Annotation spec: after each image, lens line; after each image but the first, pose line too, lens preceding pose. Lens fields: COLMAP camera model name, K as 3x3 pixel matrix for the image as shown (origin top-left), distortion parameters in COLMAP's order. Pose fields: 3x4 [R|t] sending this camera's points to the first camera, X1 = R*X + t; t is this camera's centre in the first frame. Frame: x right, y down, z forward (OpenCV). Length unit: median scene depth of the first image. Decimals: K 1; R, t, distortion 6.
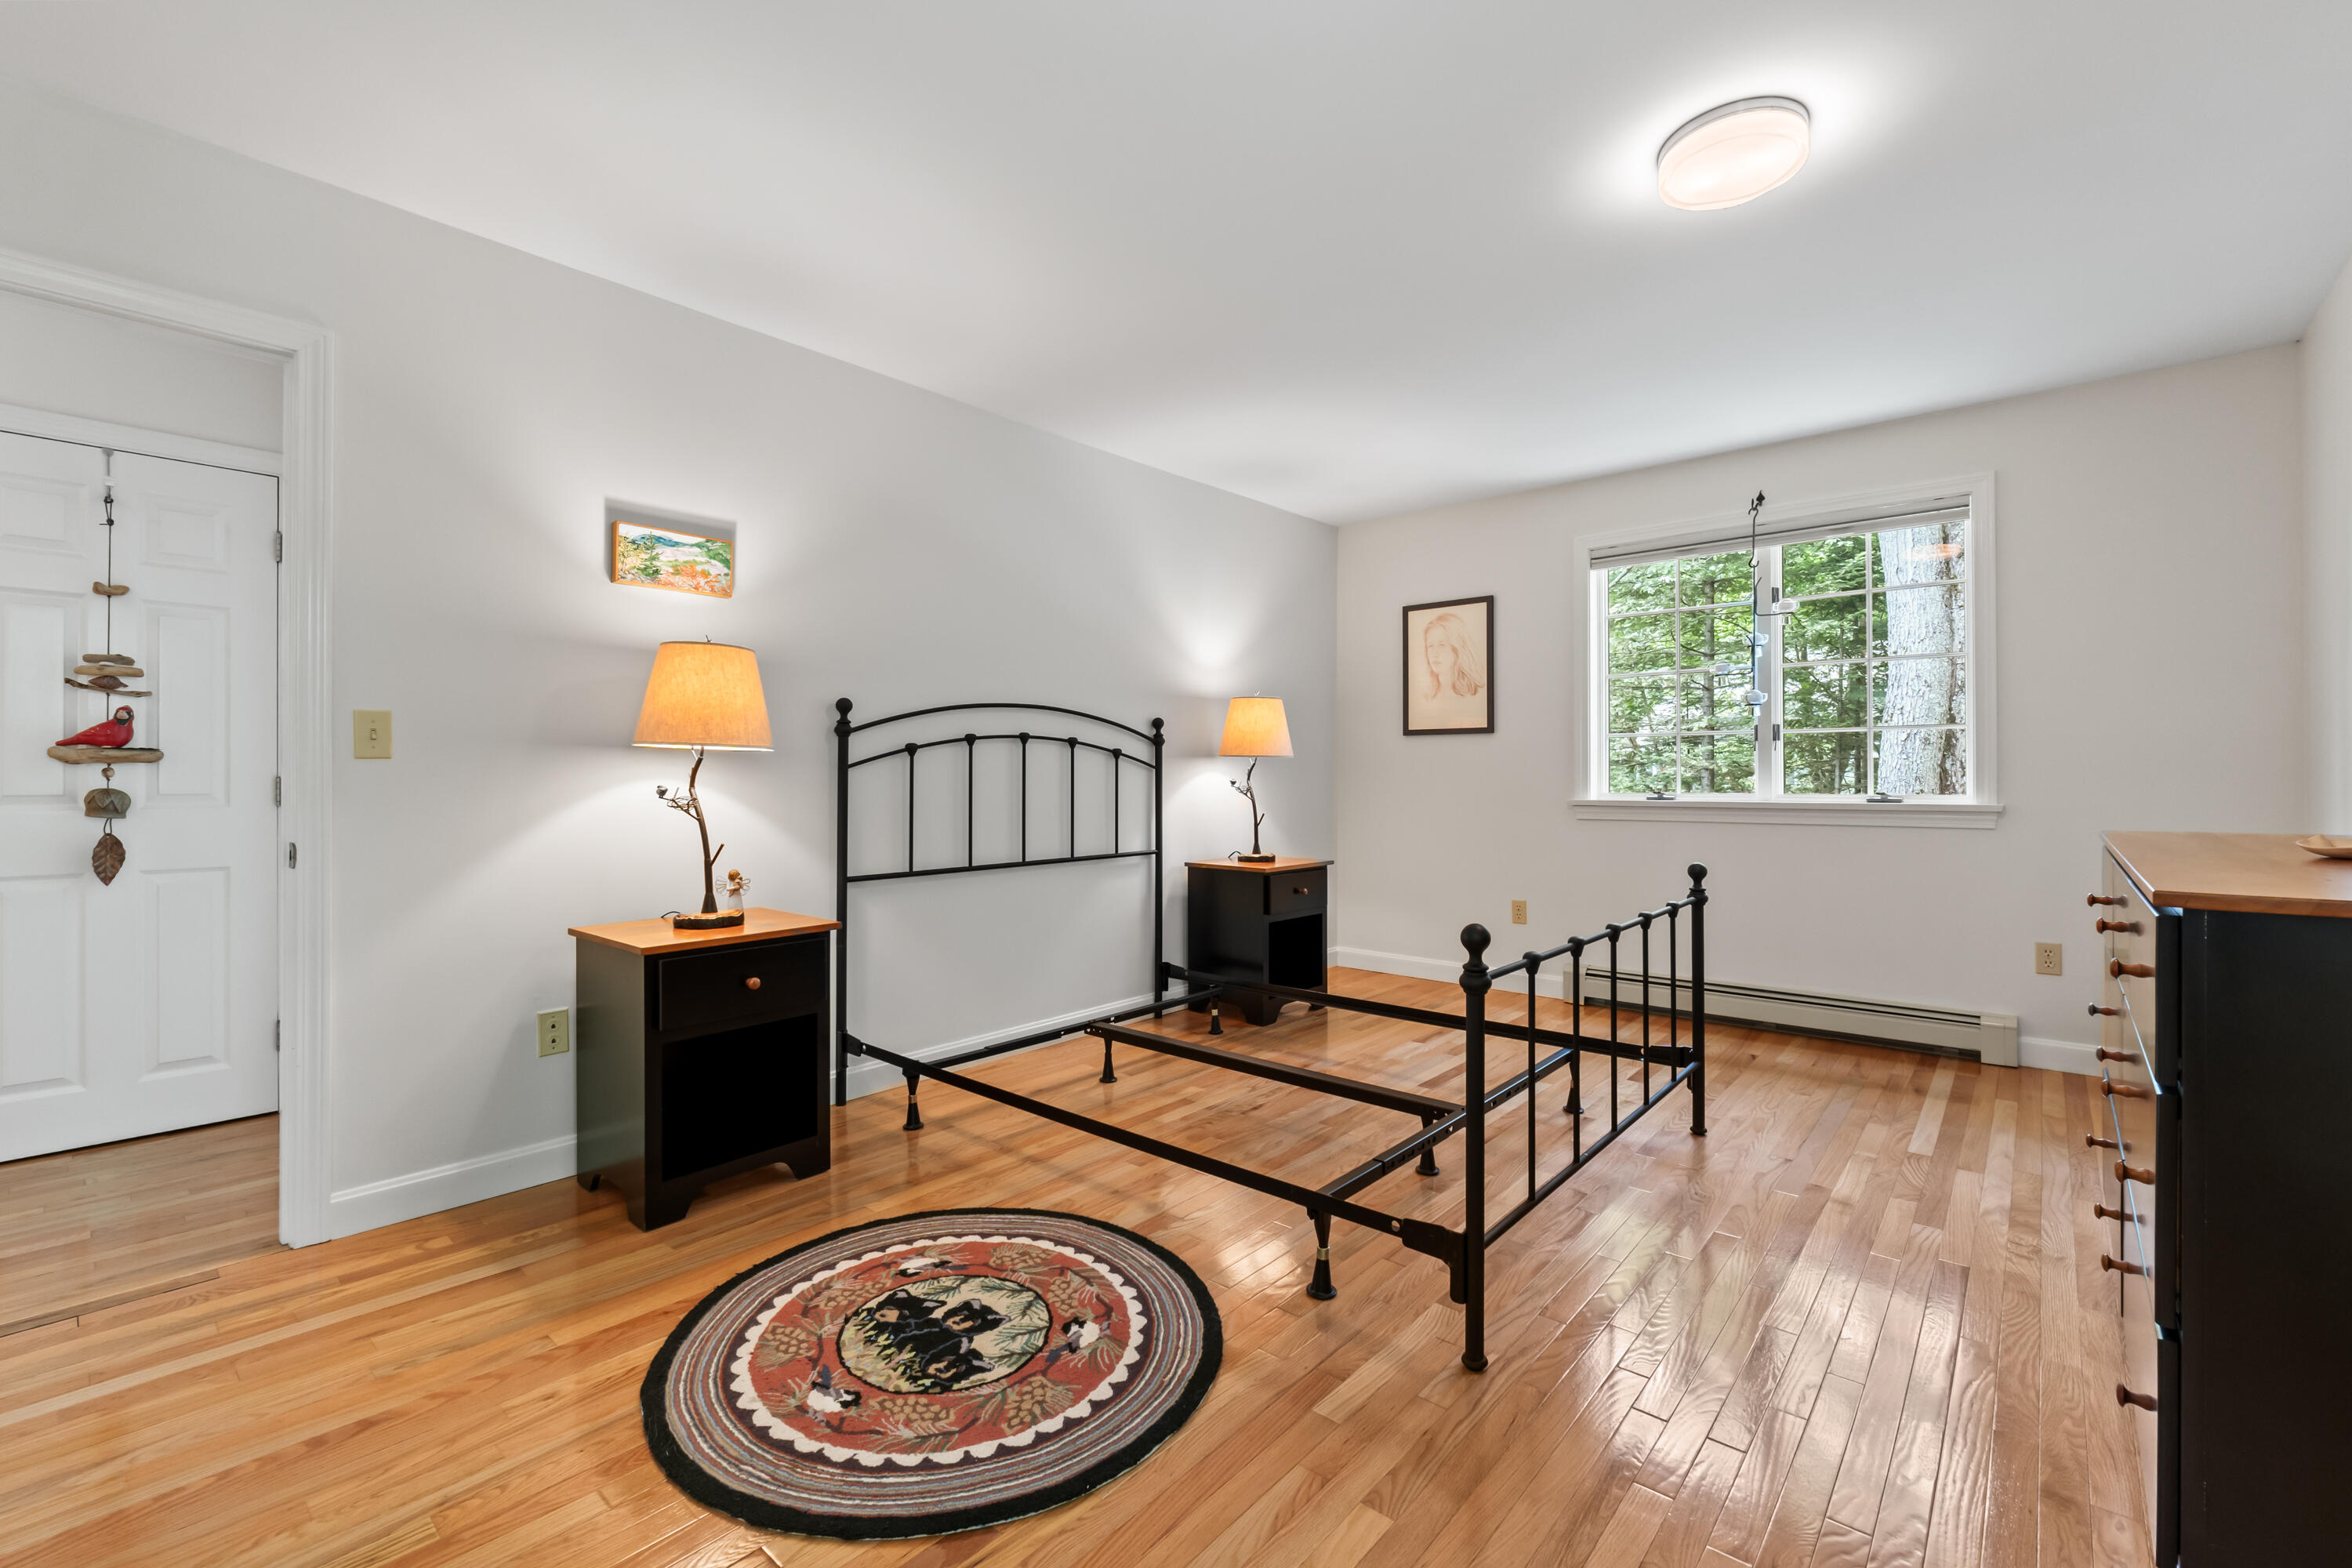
lens RADIAL K [[995.0, 0, 1179.5], [0, 995.0, 768.6], [0, 0, 1]] dist [-0.001377, -0.000530]
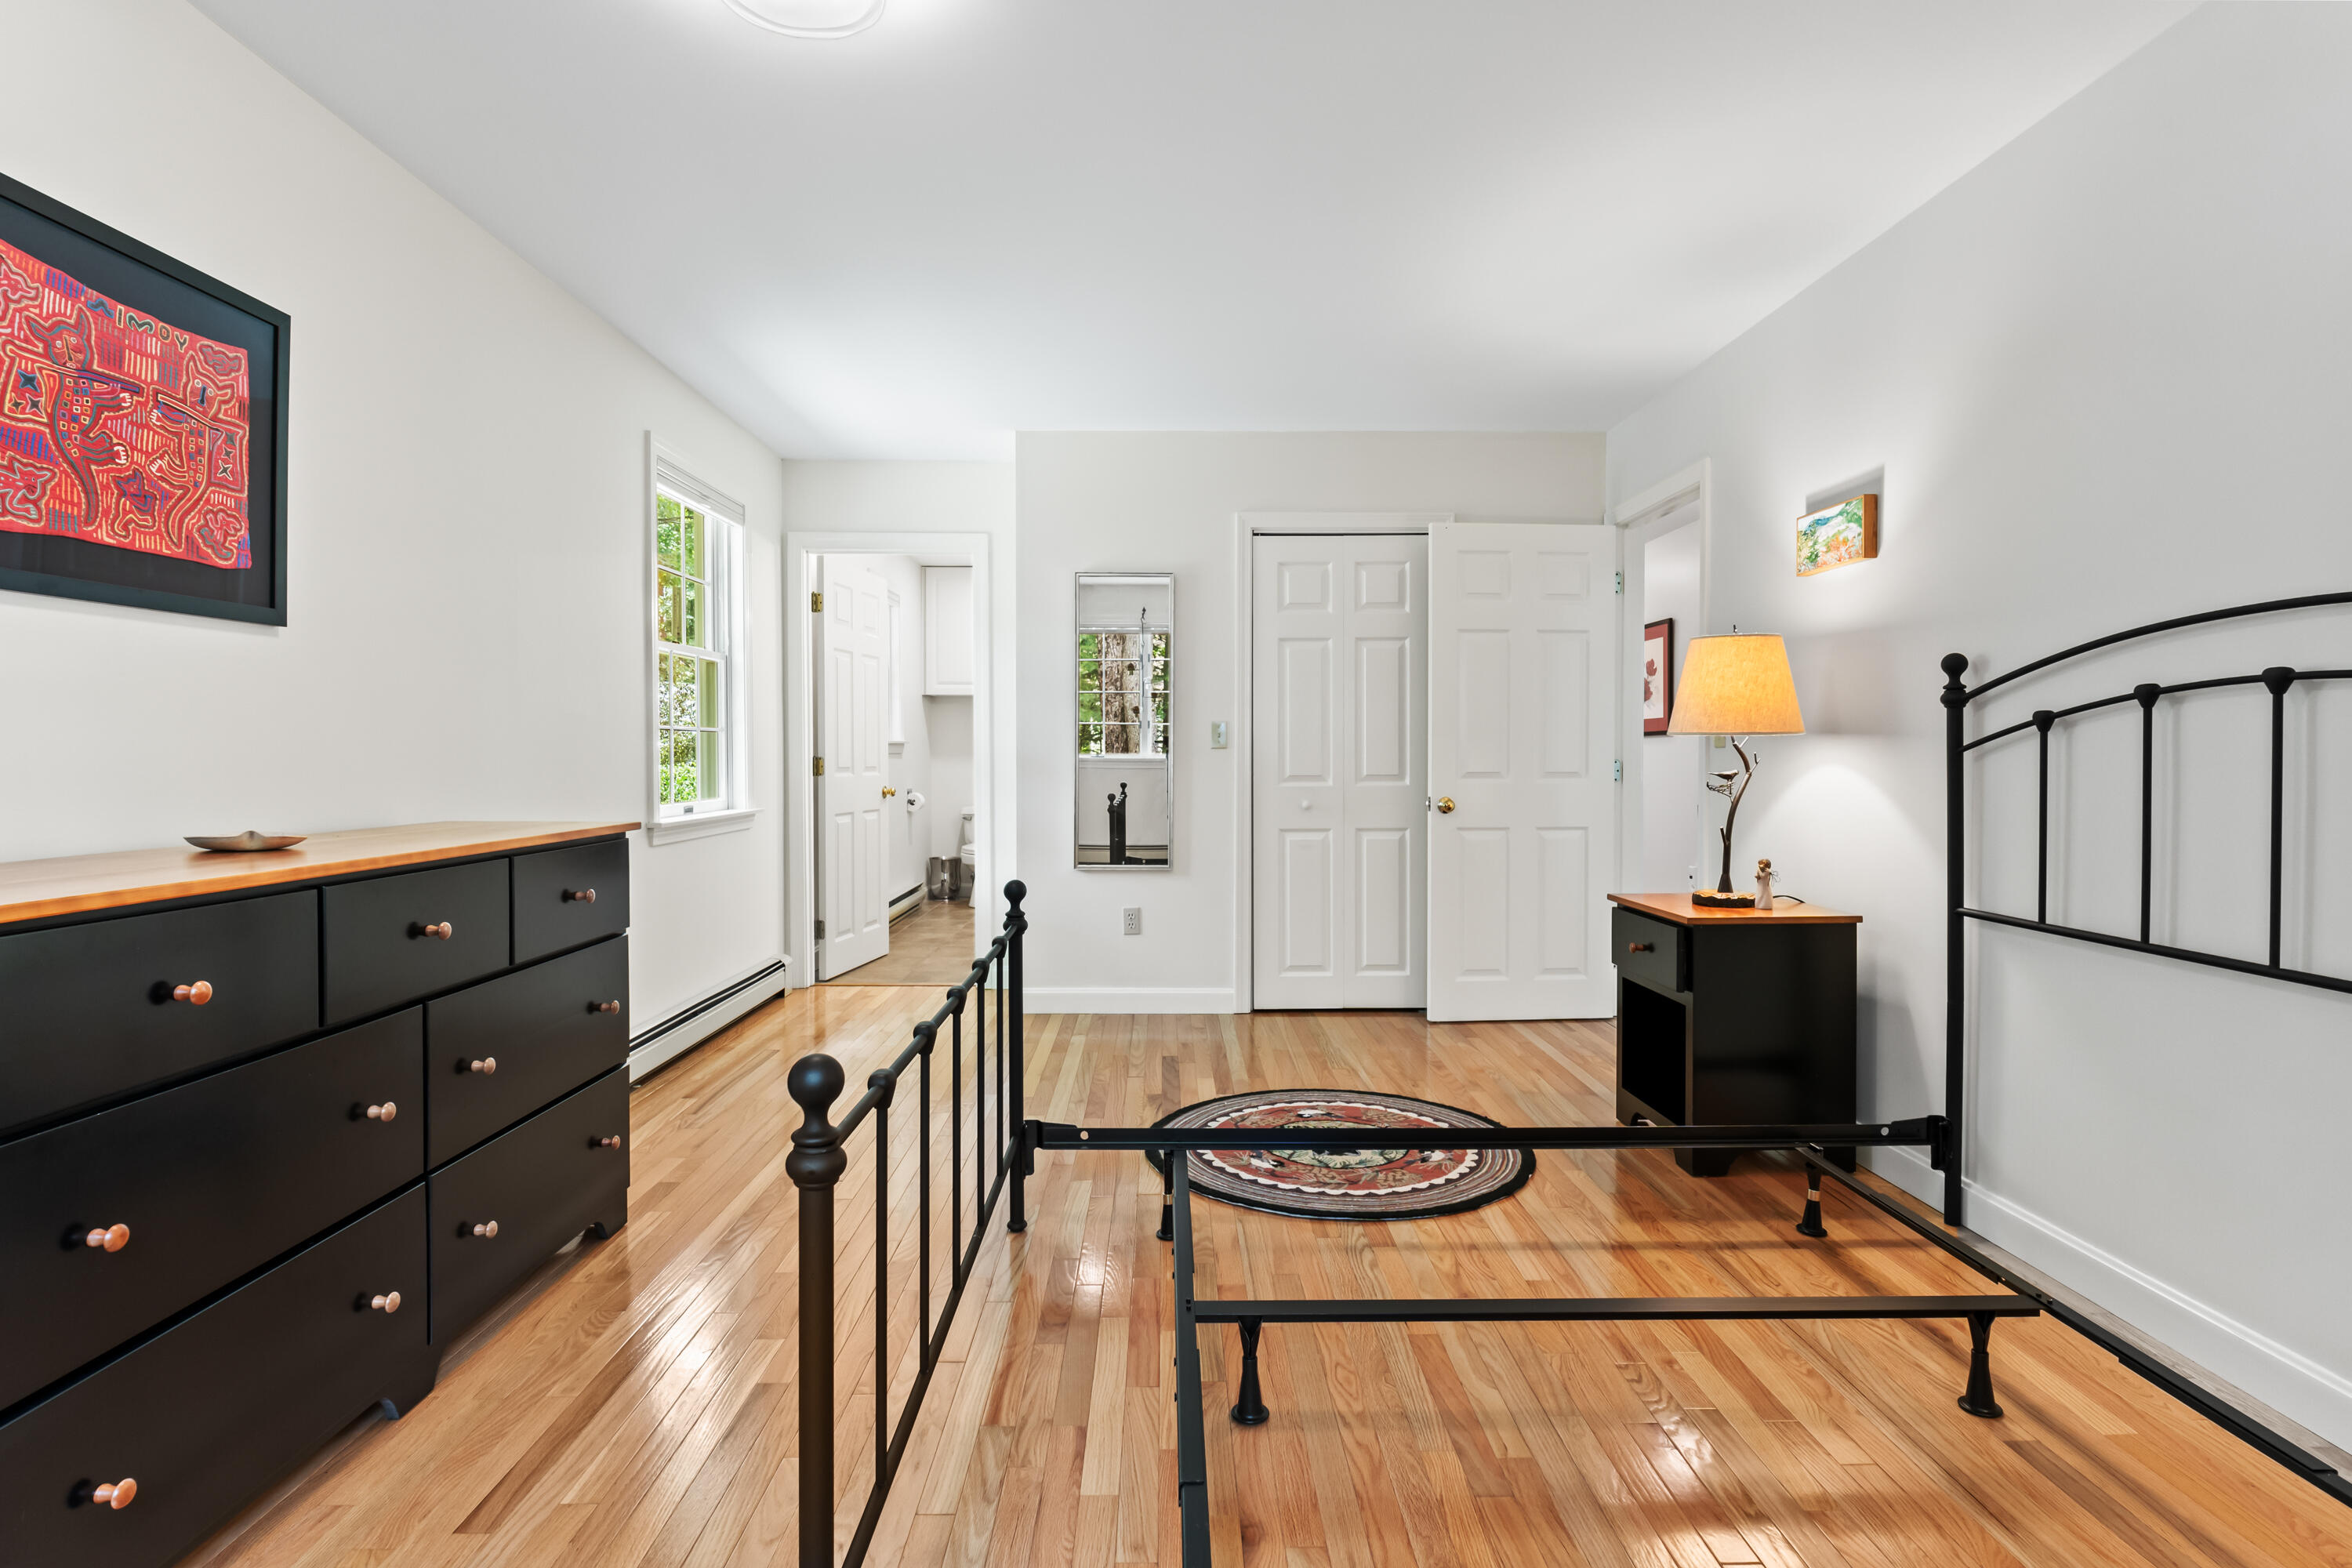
lens RADIAL K [[1212.6, 0, 1182.4], [0, 1212.6, 779.2], [0, 0, 1]] dist [-0.001060, 0.000151]
pose [[-0.752768, 0.012320, -0.658171, 0.643843], [0.004750, 0.999900, 0.013283, 0.004672], [0.658269, 0.006873, -0.752752, 1.287557]]
